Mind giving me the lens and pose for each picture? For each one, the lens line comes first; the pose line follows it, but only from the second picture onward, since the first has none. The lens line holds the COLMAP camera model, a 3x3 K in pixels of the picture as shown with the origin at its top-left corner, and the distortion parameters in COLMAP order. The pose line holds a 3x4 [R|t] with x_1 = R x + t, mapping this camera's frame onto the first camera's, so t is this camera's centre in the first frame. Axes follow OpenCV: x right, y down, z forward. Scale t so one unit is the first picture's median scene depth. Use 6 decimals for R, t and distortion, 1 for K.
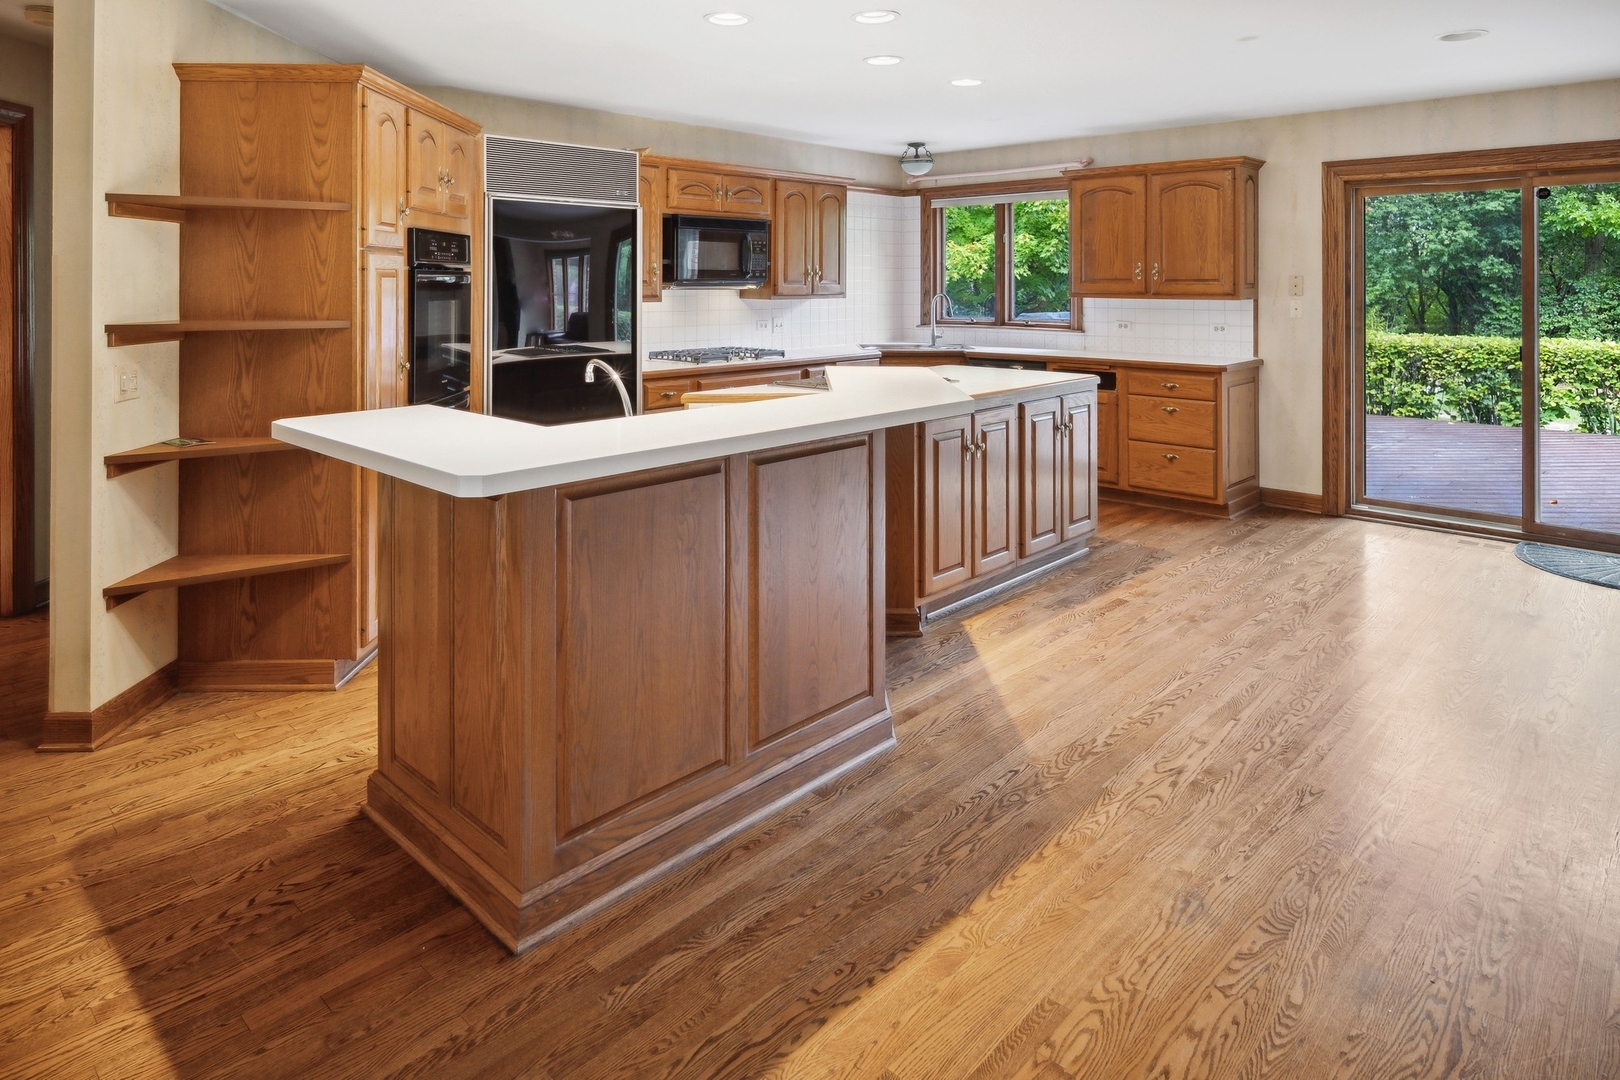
lens RADIAL K [[951.9, 0, 802.7], [0, 951.9, 423.1], [0, 0, 1]] dist [-0.003119, -0.002320]
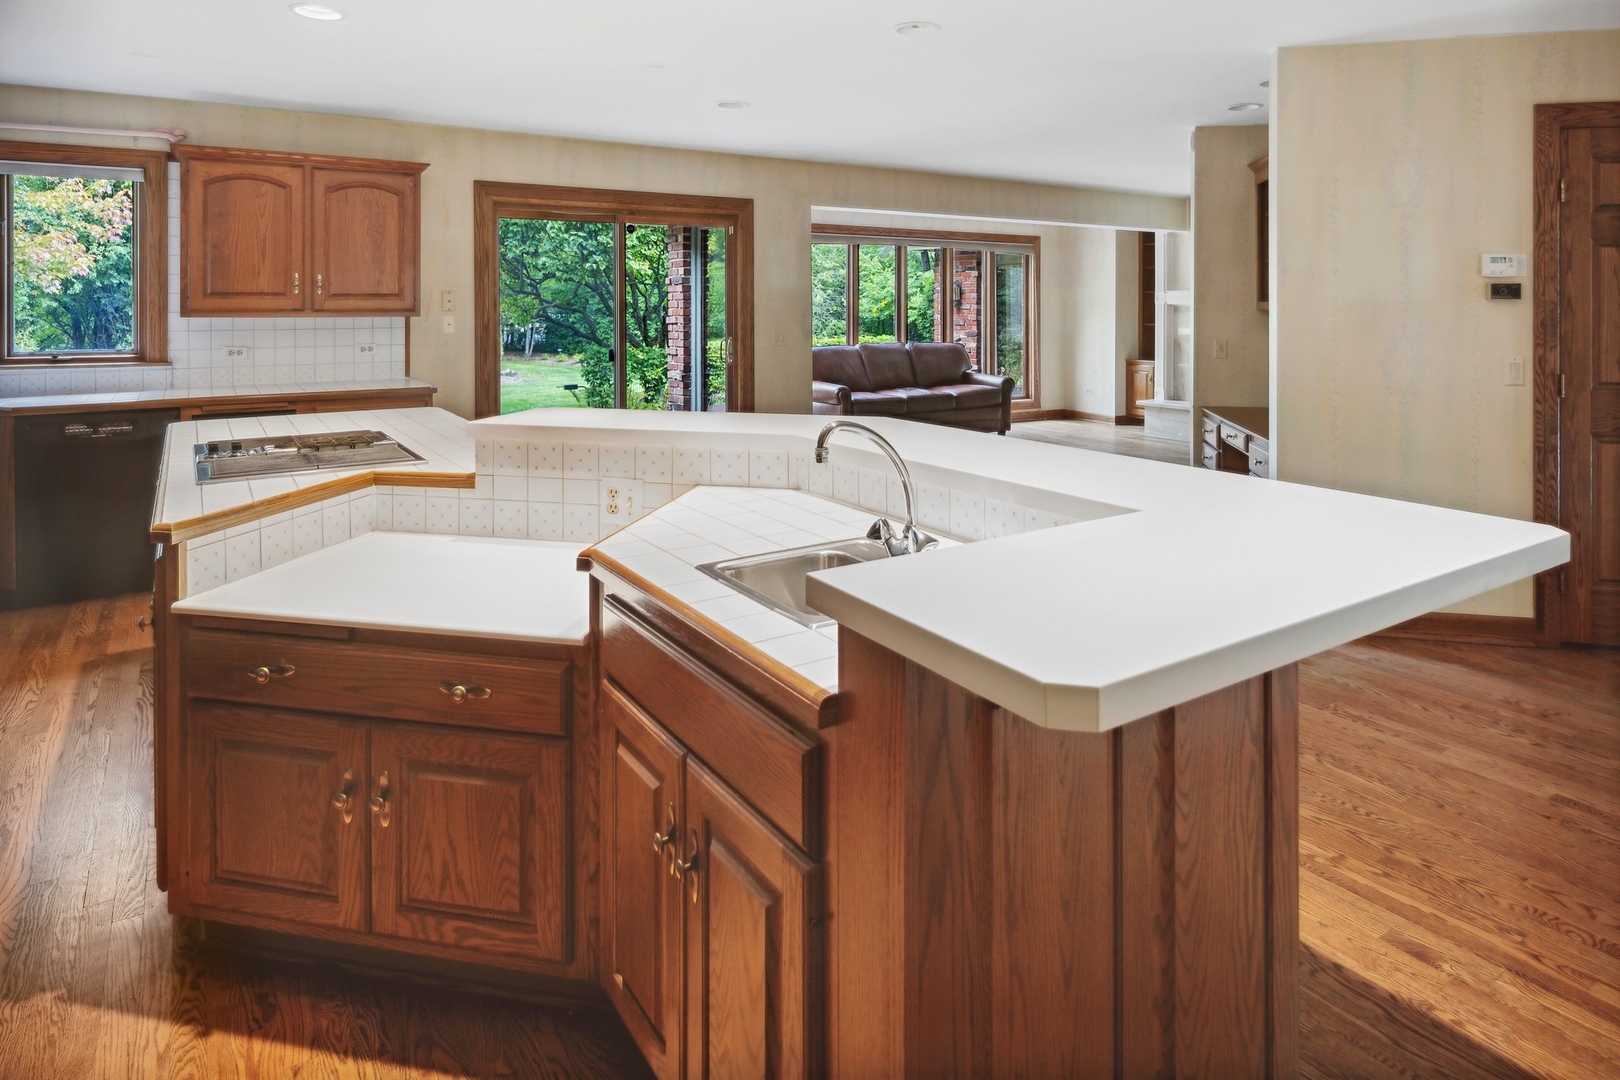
lens RADIAL K [[951.9, 0, 802.7], [0, 951.9, 423.1], [0, 0, 1]] dist [-0.003119, -0.002320]
pose [[0.233966, -0.122057, 0.964553, -0.359169], [0.140385, 0.985933, 0.090710, -0.056557], [-0.962056, 0.114185, 0.247810, 0.407076]]
